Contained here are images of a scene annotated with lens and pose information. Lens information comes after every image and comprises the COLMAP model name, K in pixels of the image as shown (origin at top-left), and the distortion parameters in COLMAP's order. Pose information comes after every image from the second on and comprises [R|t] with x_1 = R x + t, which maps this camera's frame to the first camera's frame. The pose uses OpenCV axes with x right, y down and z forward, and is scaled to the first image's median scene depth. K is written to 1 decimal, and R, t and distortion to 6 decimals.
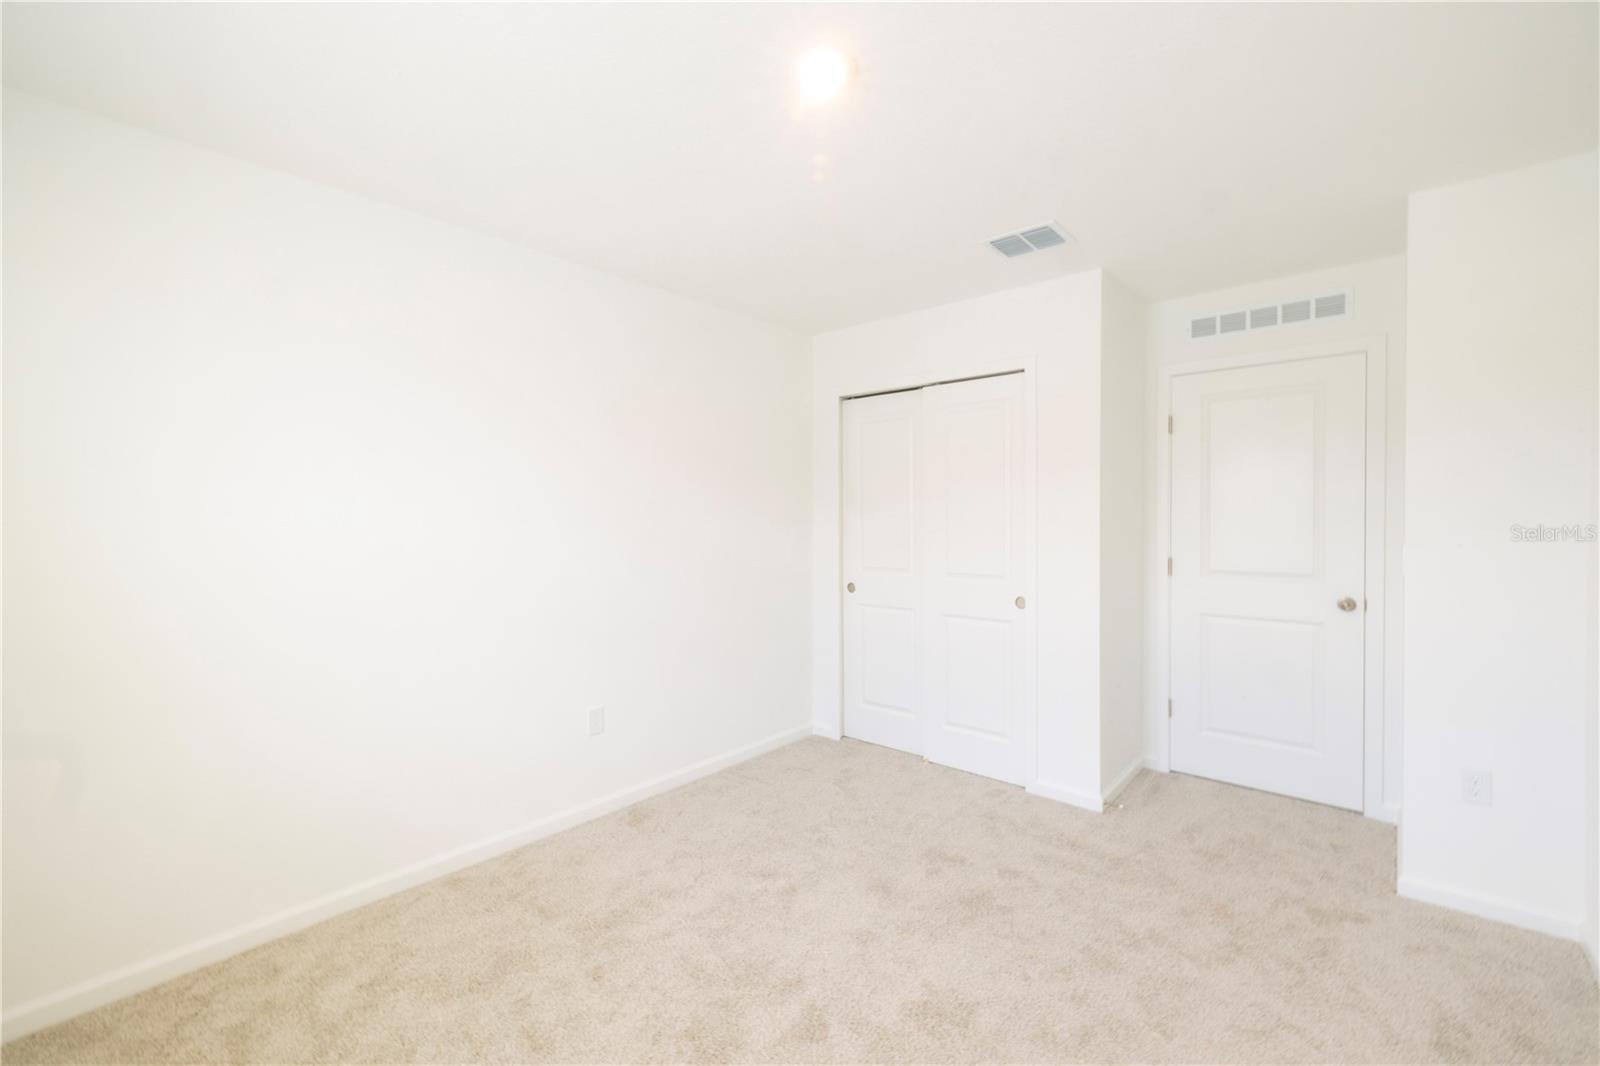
lens RADIAL K [[679.7, 0, 798.6], [0, 679.7, 534.1], [0, 0, 1]] dist [0.019017, 0.000042]
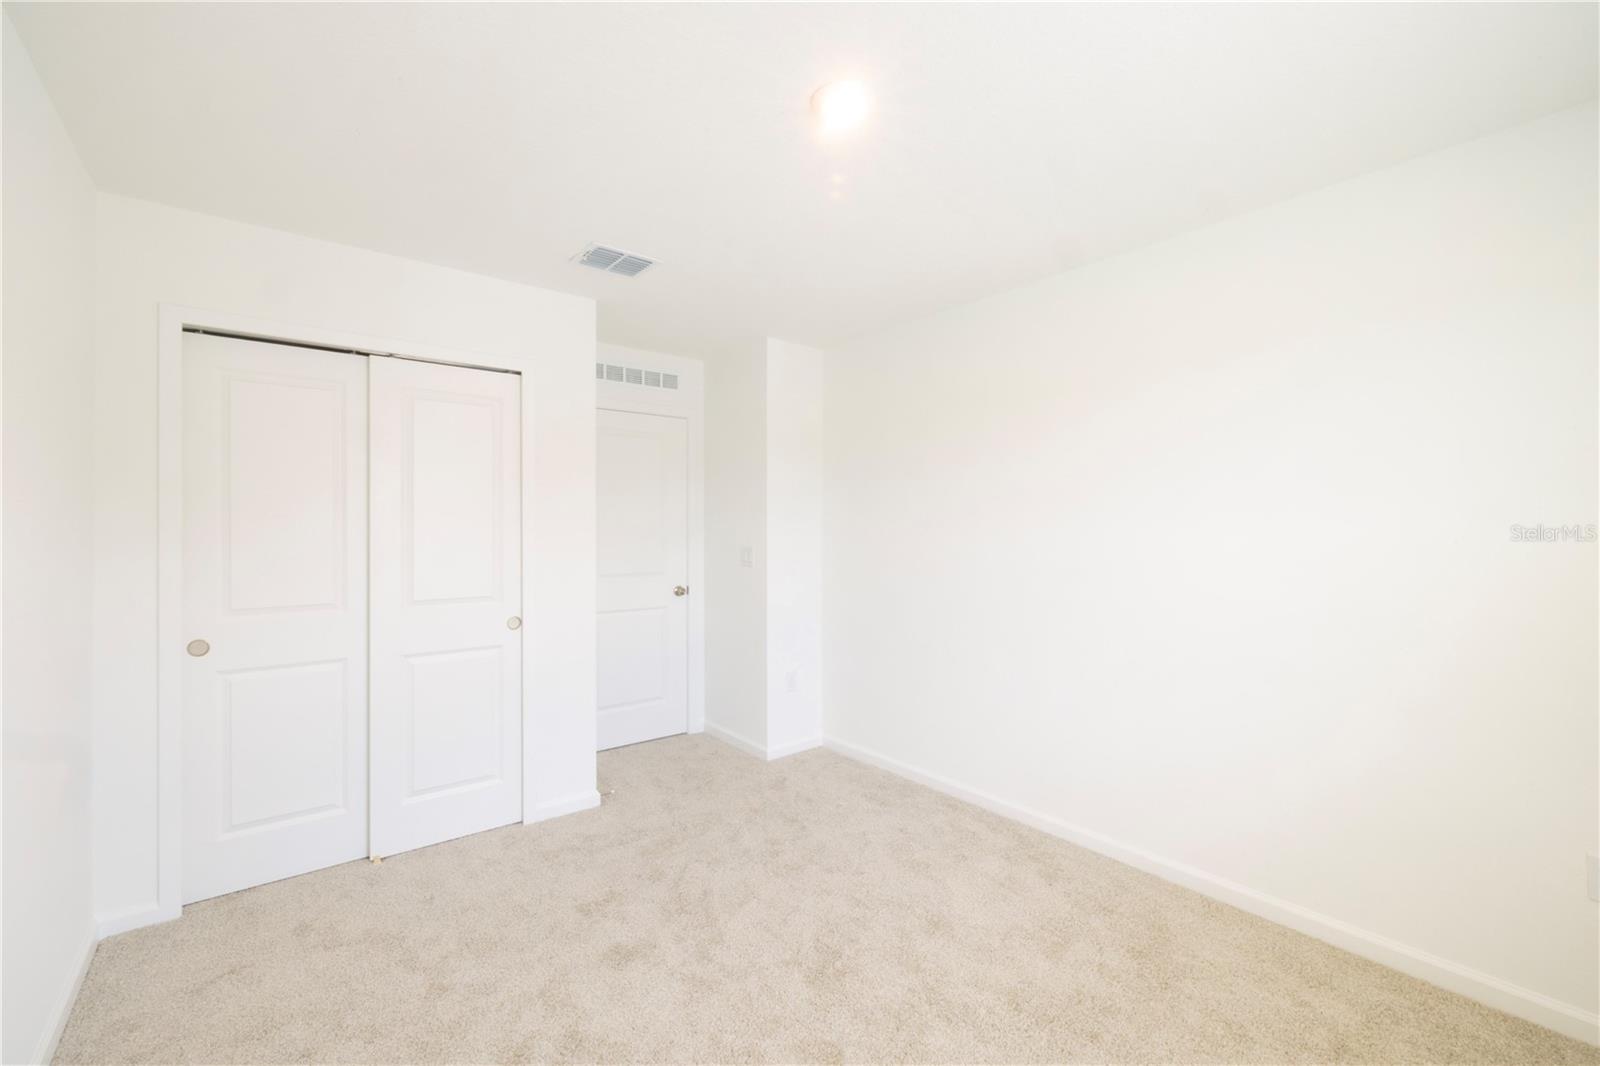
lens RADIAL K [[679.7, 0, 798.6], [0, 679.7, 534.1], [0, 0, 1]] dist [0.019017, 0.000042]
pose [[0.186765, -0.004744, 0.982393, -0.541096], [0.024973, 0.999688, 0.000080, -0.010350], [-0.982087, 0.024518, 0.186825, 0.476446]]
